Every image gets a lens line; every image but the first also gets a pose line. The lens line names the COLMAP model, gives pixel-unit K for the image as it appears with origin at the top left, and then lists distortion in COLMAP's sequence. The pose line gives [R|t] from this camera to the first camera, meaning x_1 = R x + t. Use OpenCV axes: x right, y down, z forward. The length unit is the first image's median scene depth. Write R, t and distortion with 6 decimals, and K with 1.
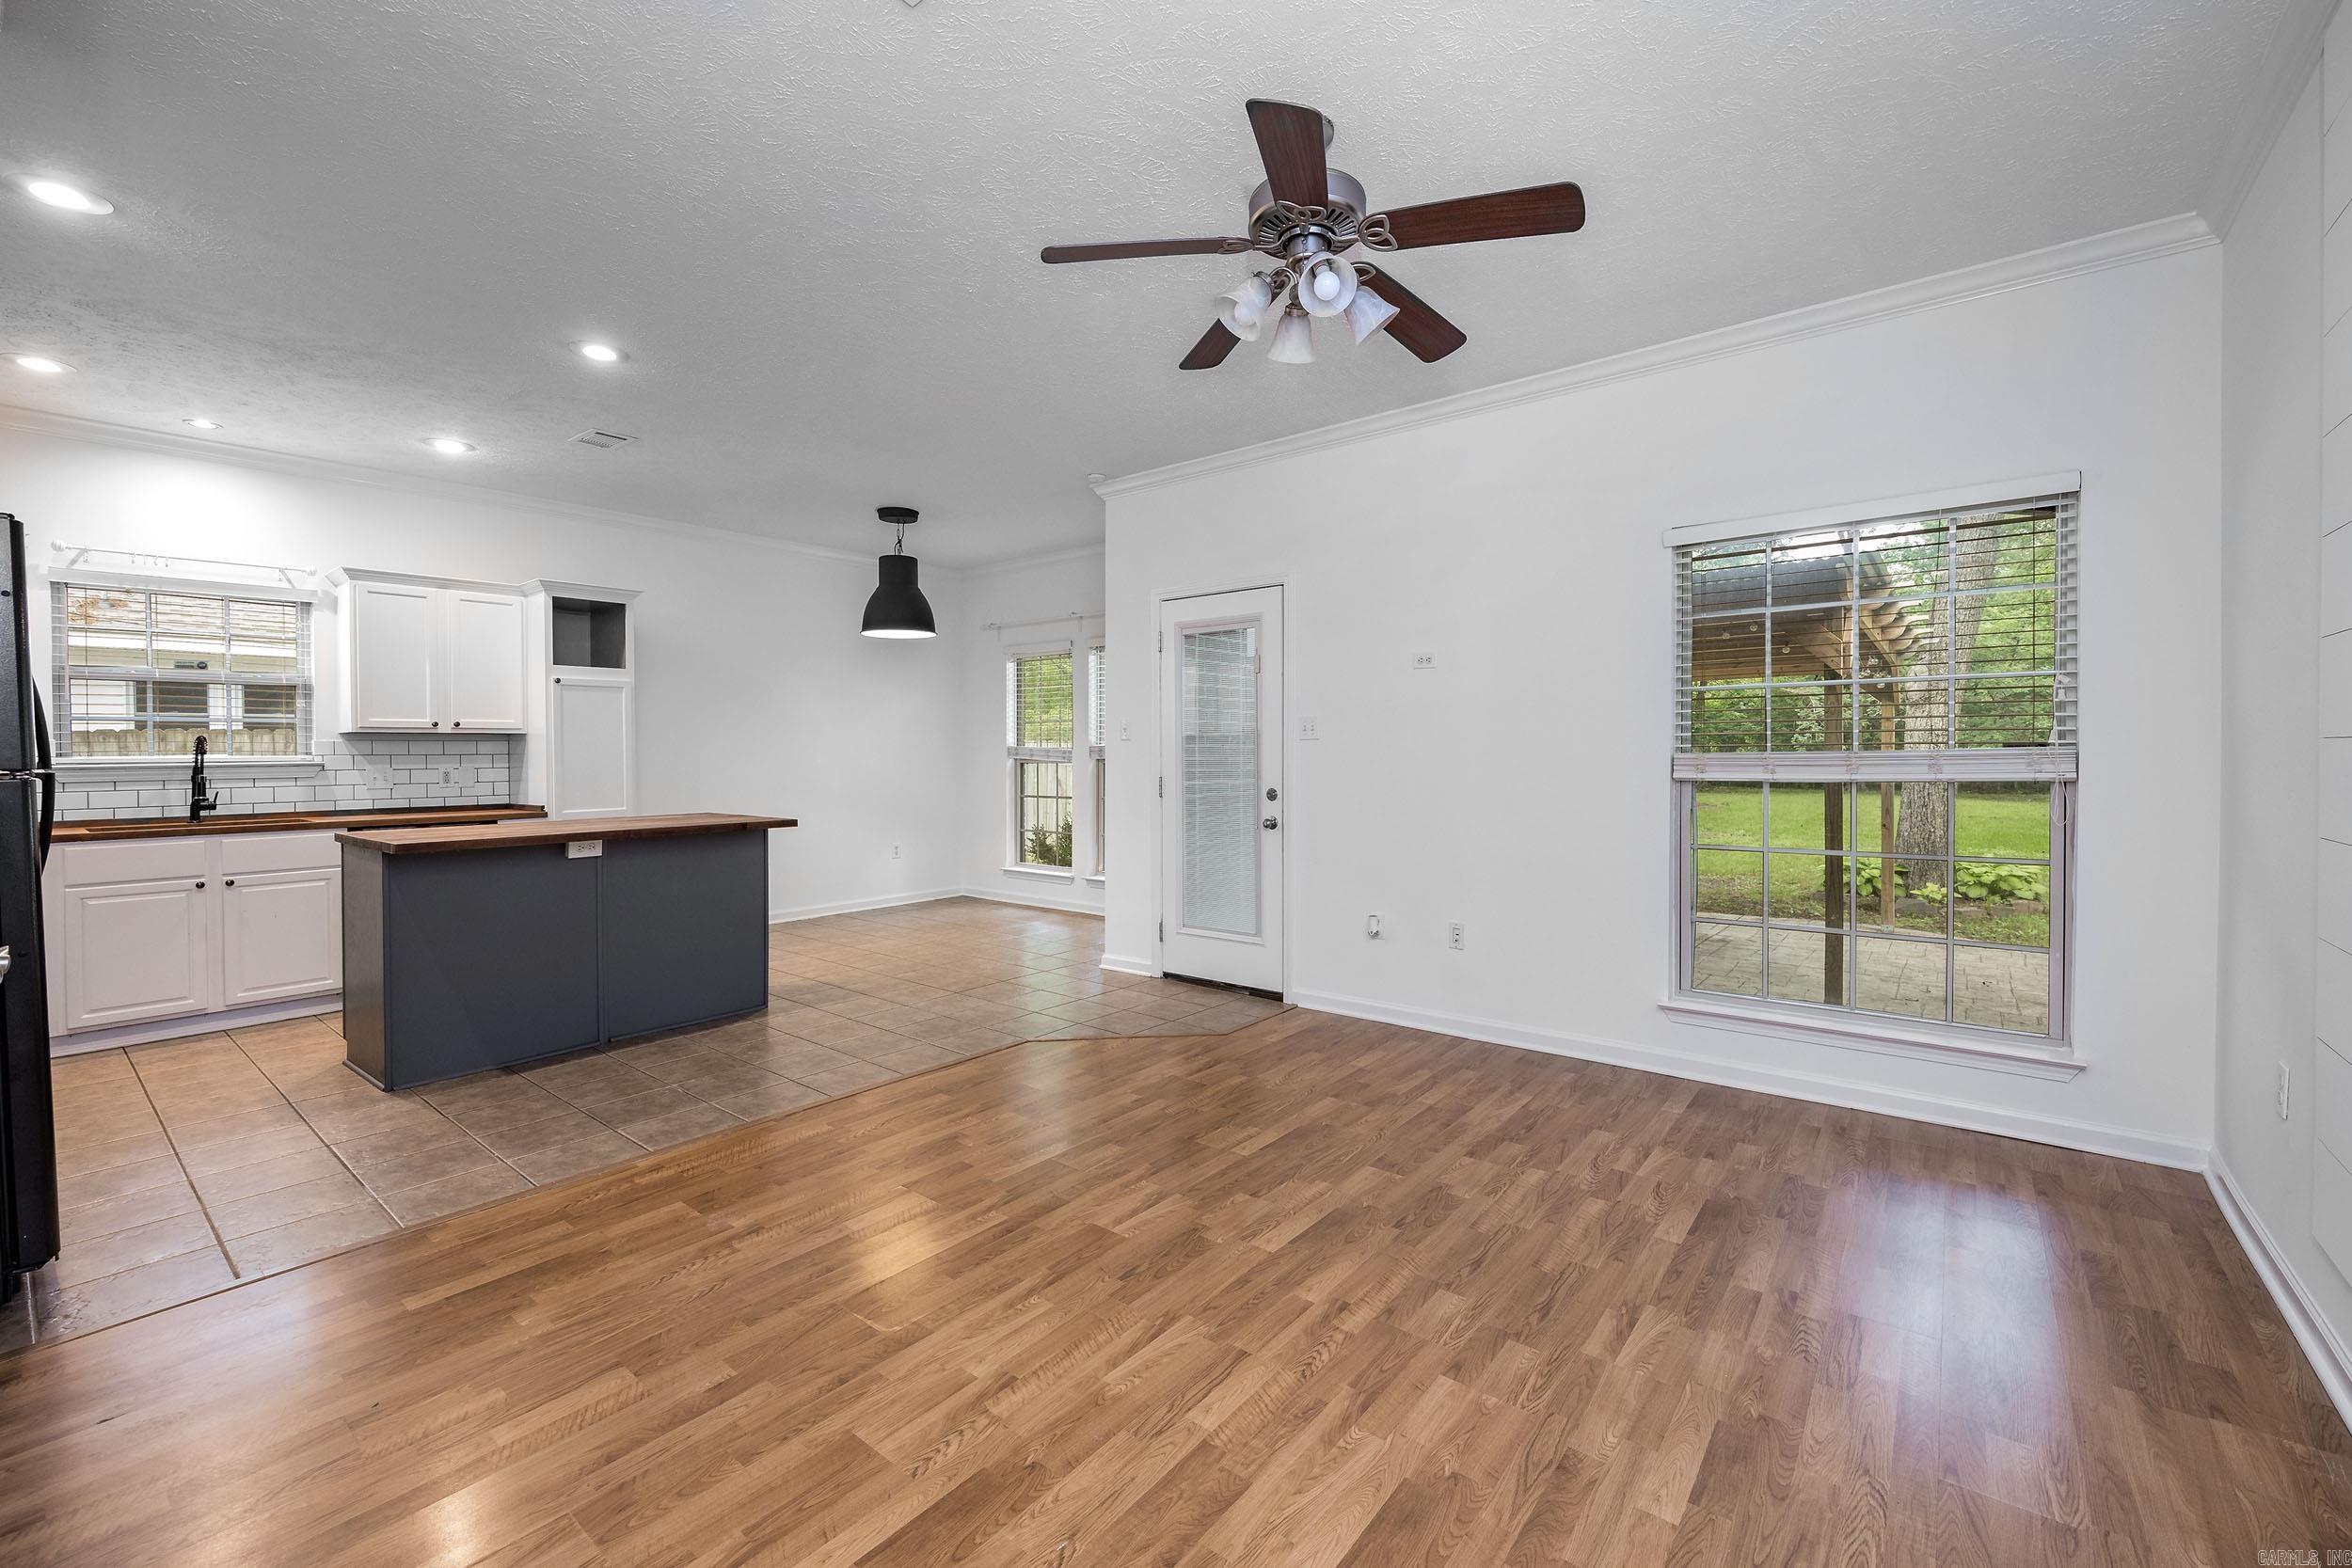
lens RADIAL K [[1002.4, 0, 1226.7], [0, 1002.4, 789.7], [0, 0, 1]] dist [-0.002478, 0.000092]
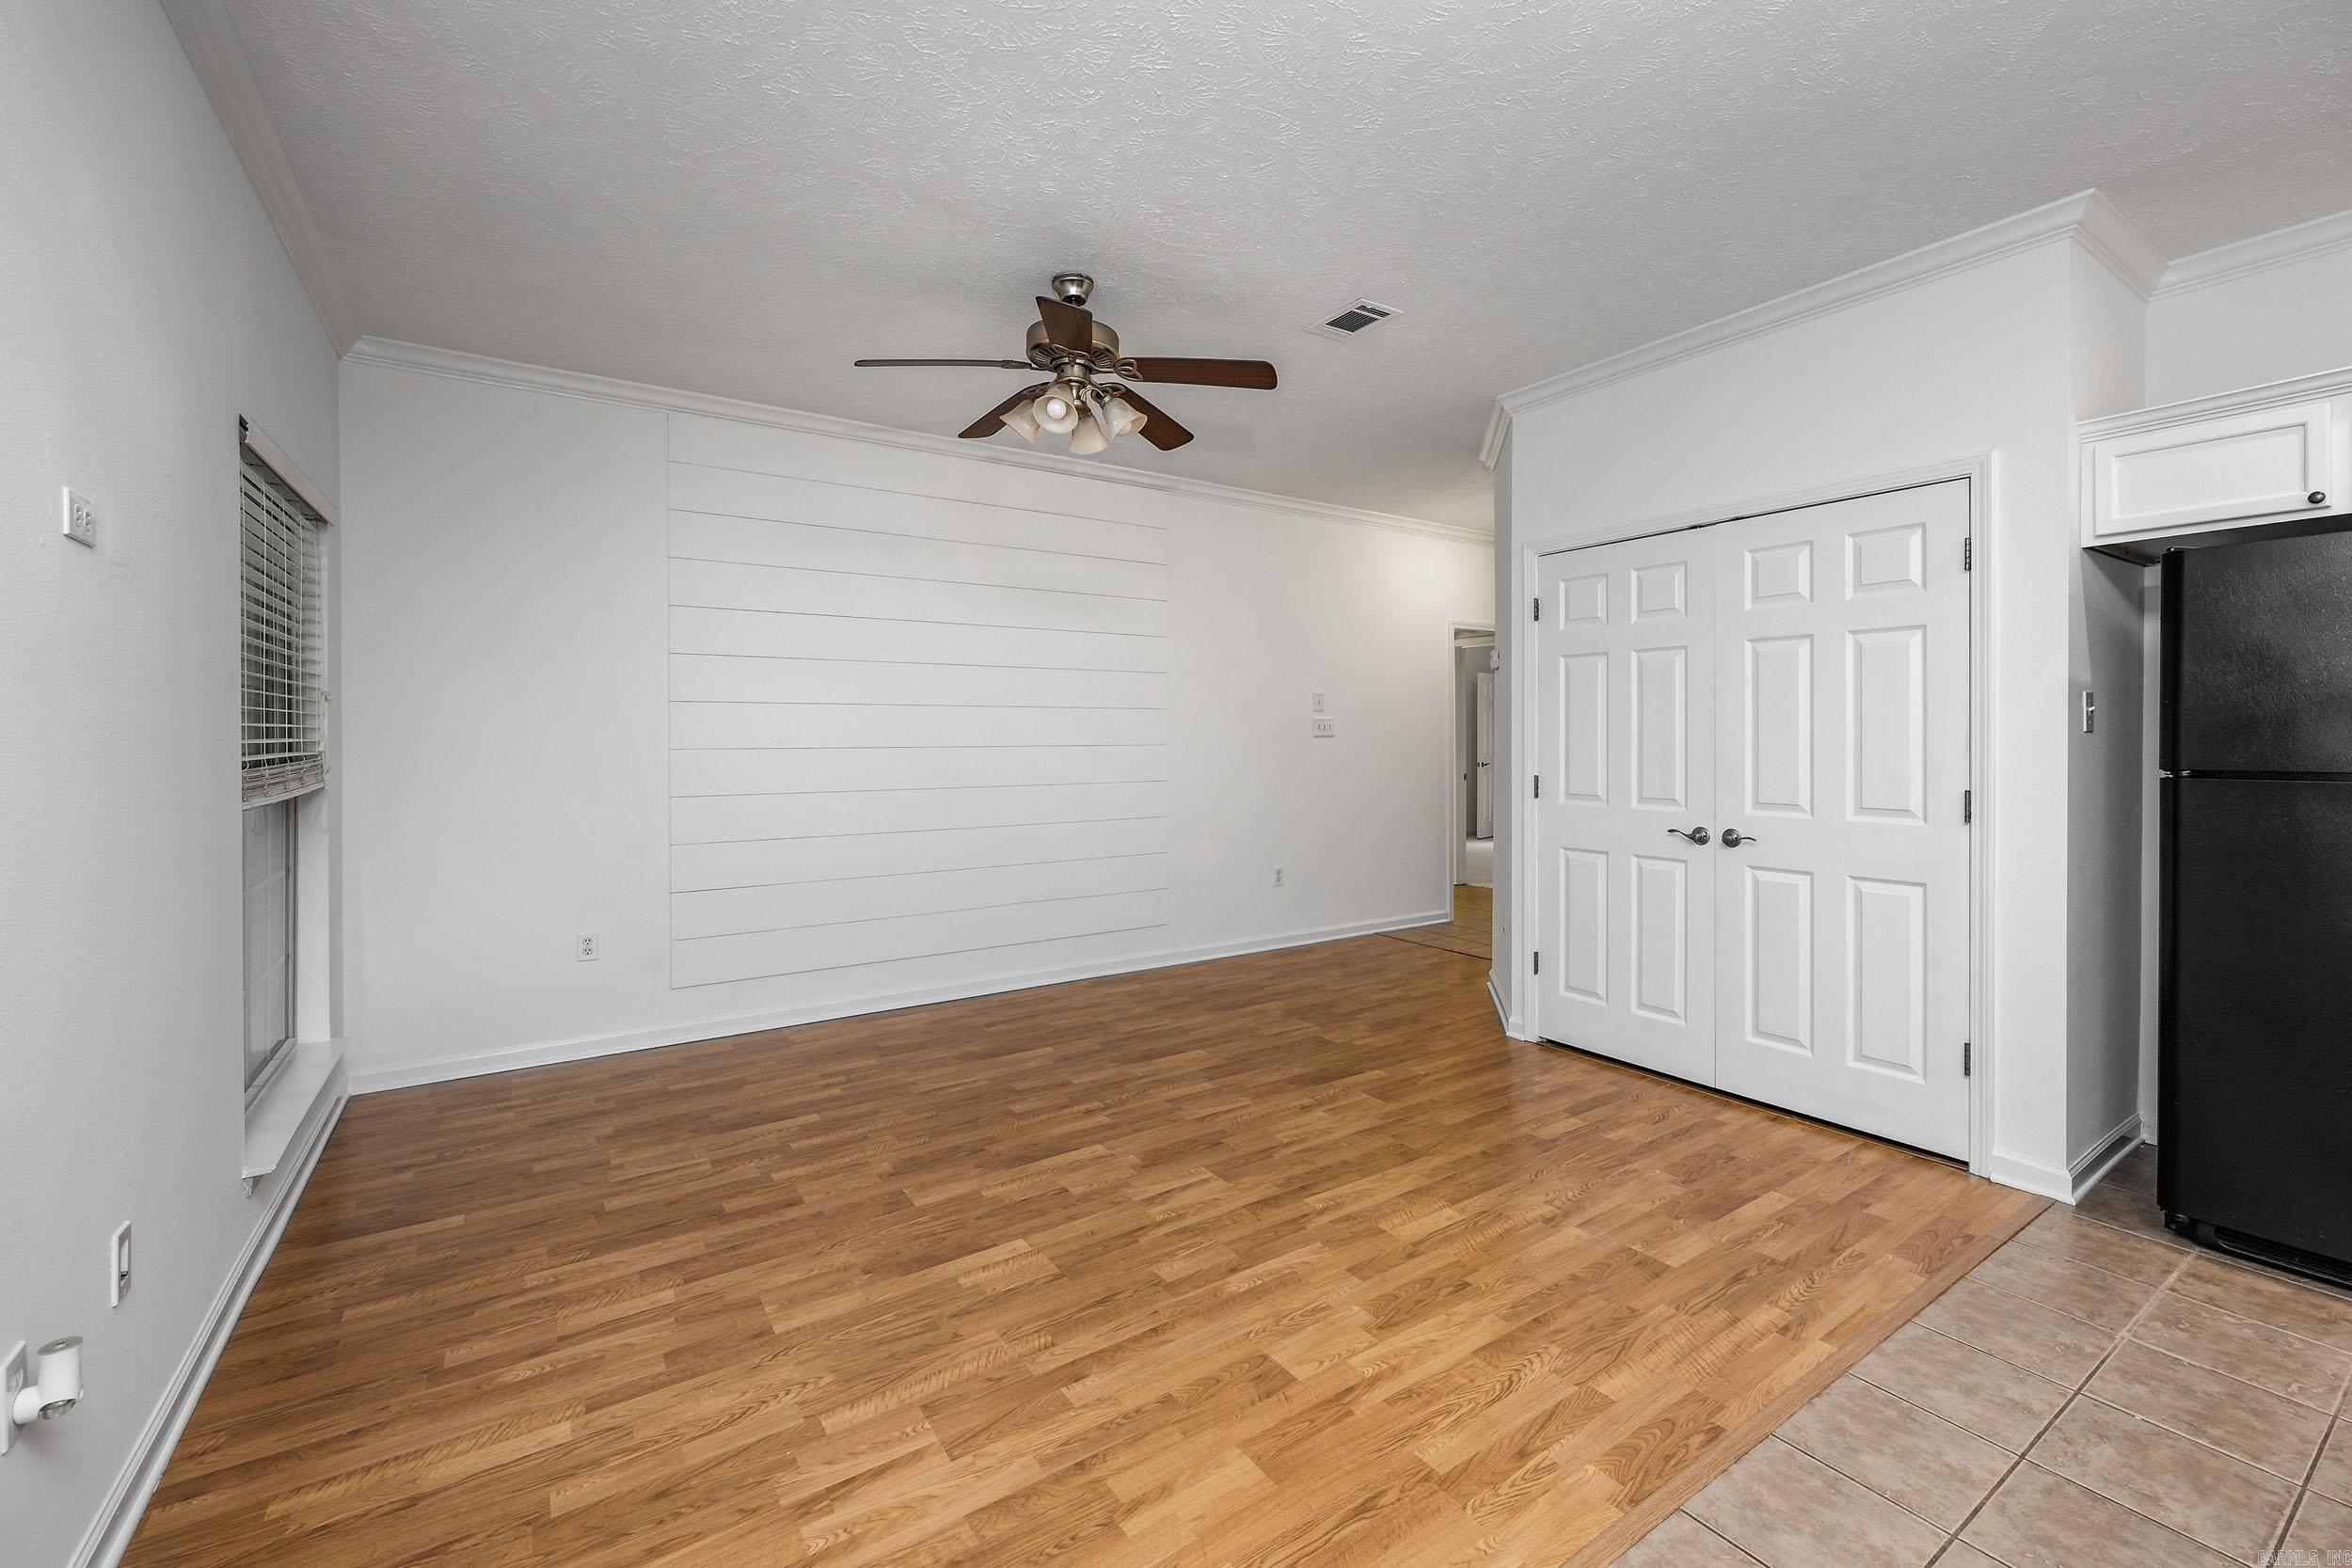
lens RADIAL K [[935.3, 0, 1163.6], [0, 935.3, 738.5], [0, 0, 1]] dist [-0.002478, -0.000027]
pose [[-0.934175, 0.004867, 0.356782, -0.398086], [0.018248, 0.999250, 0.034148, -0.080879], [-0.356349, 0.038411, -0.933563, 1.793204]]
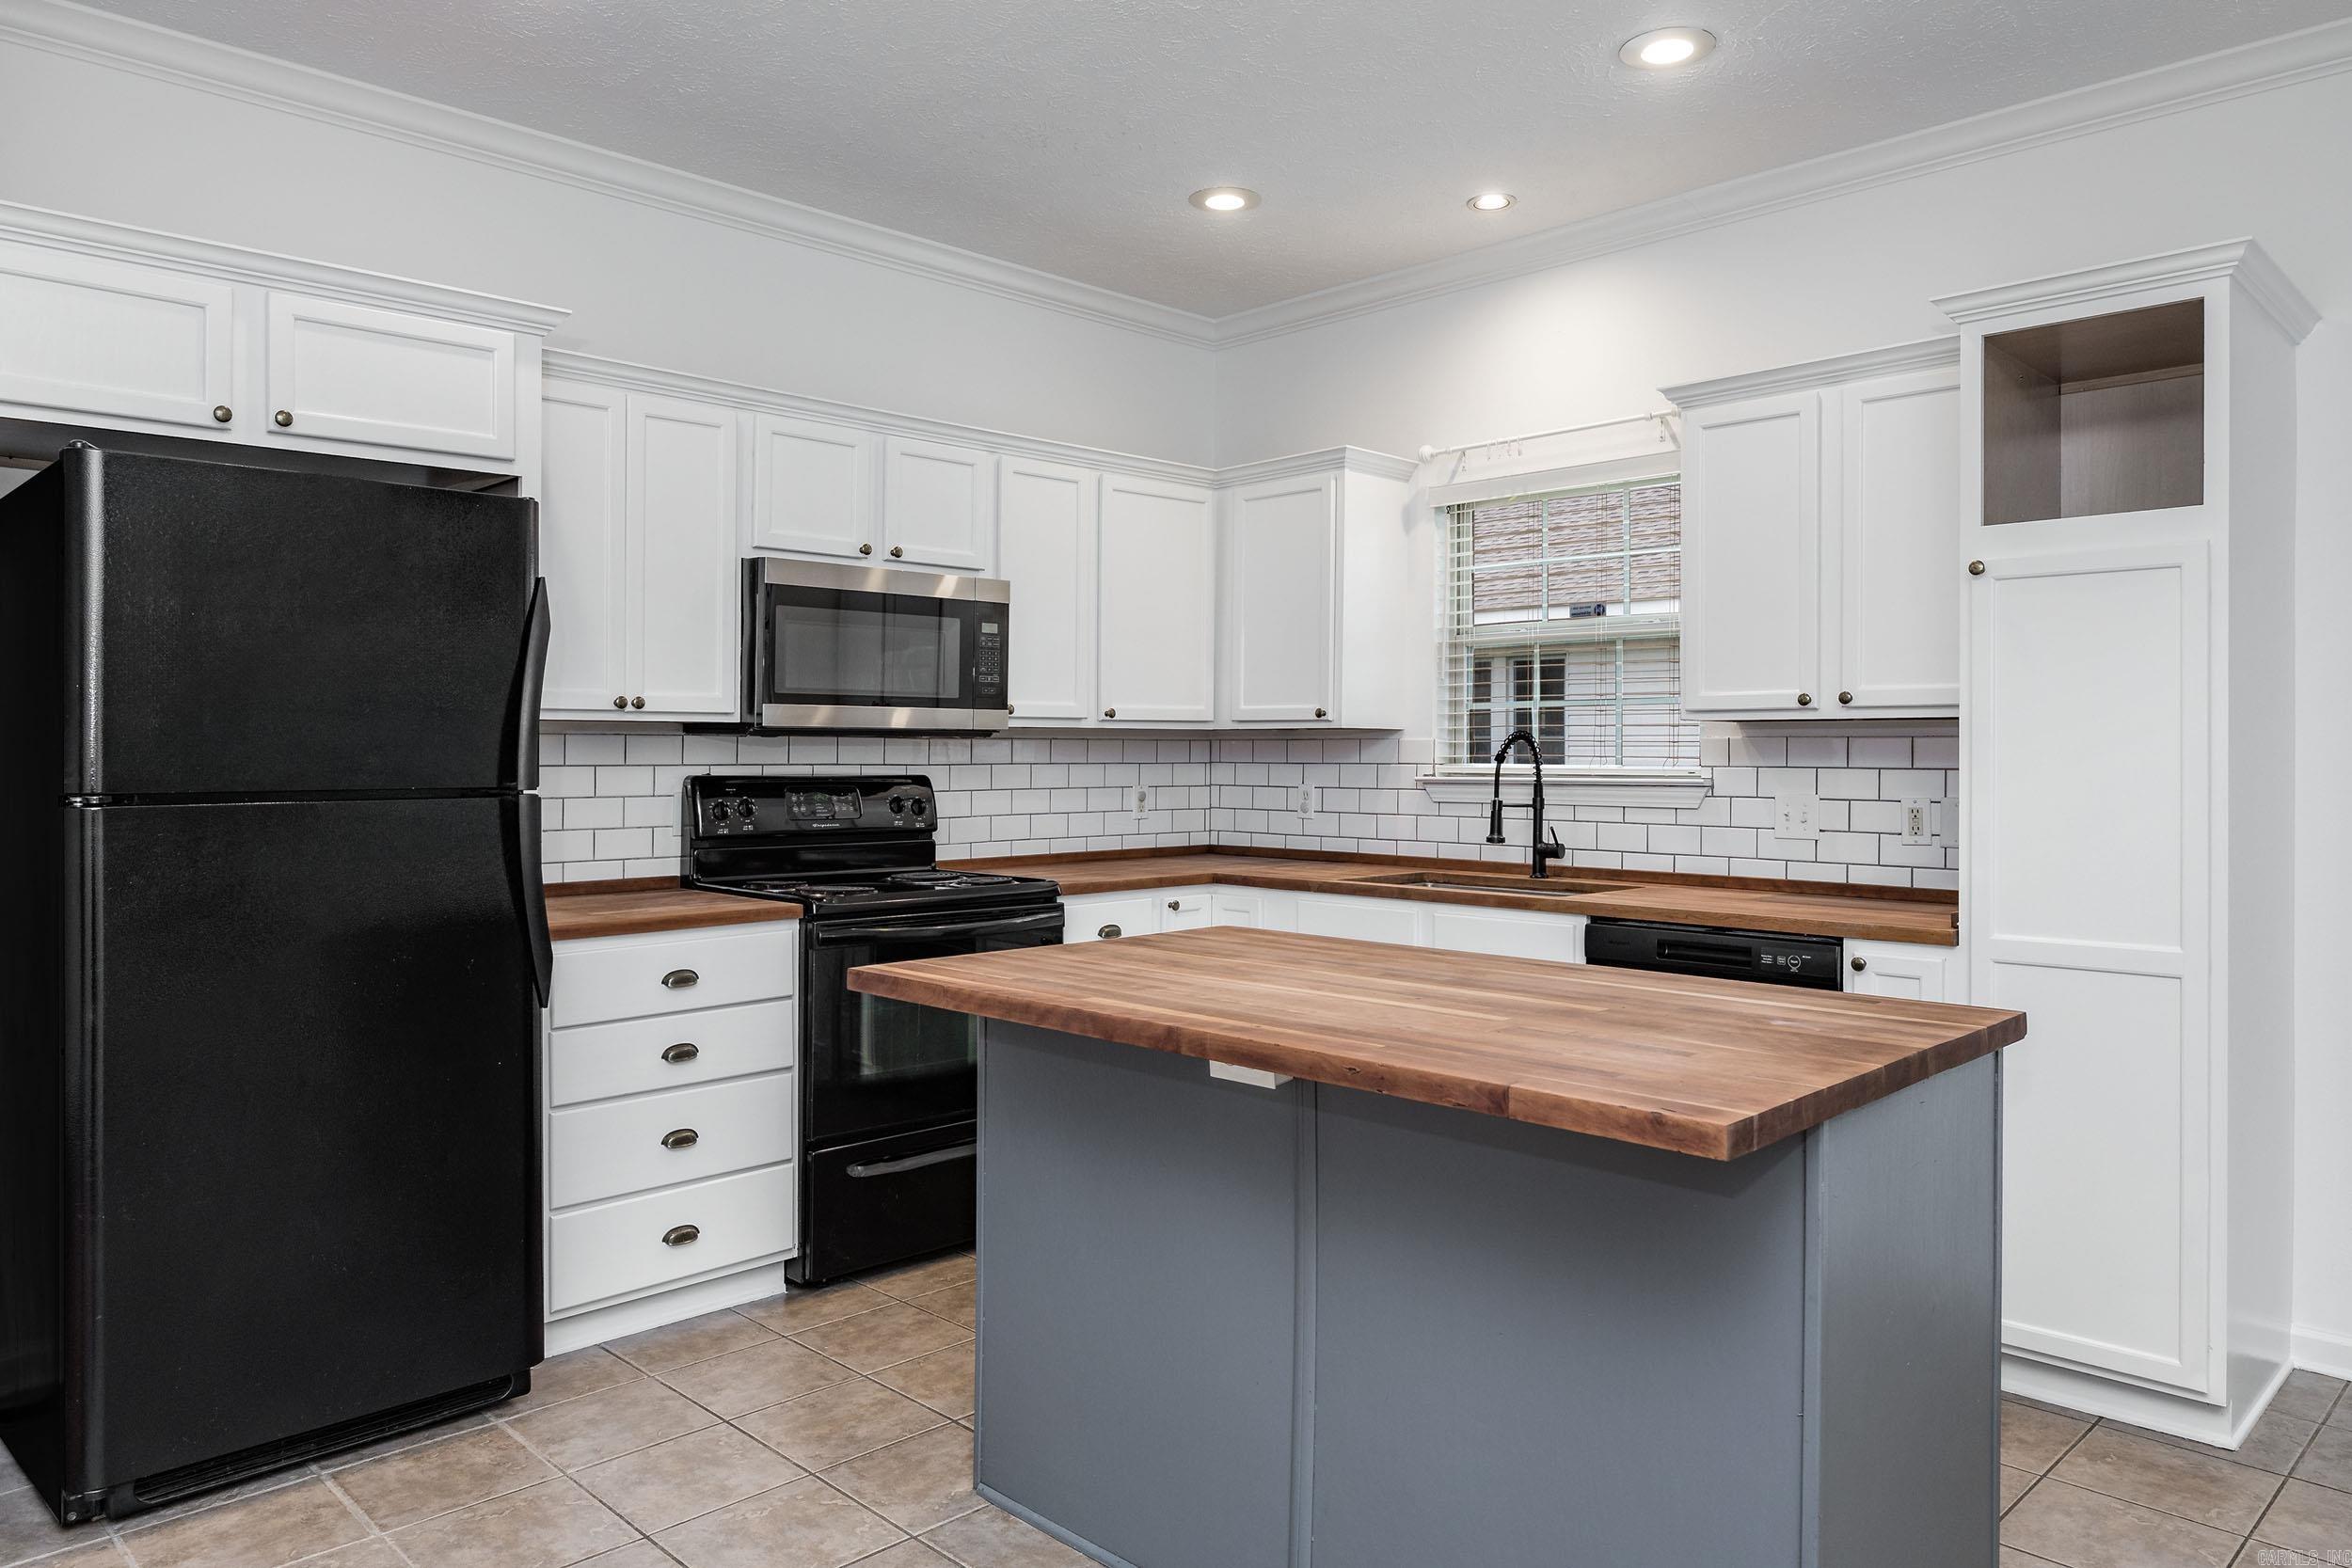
lens RADIAL K [[1596.3, 0, 1191.2], [0, 1596.3, 764.8], [0, 0, 1]] dist [-0.002487, 0.001247]
pose [[-0.159416, 0.014958, -0.987098, -0.103701], [-0.040368, 0.998950, 0.021657, -0.069114], [0.986386, 0.043300, -0.158645, 1.429851]]
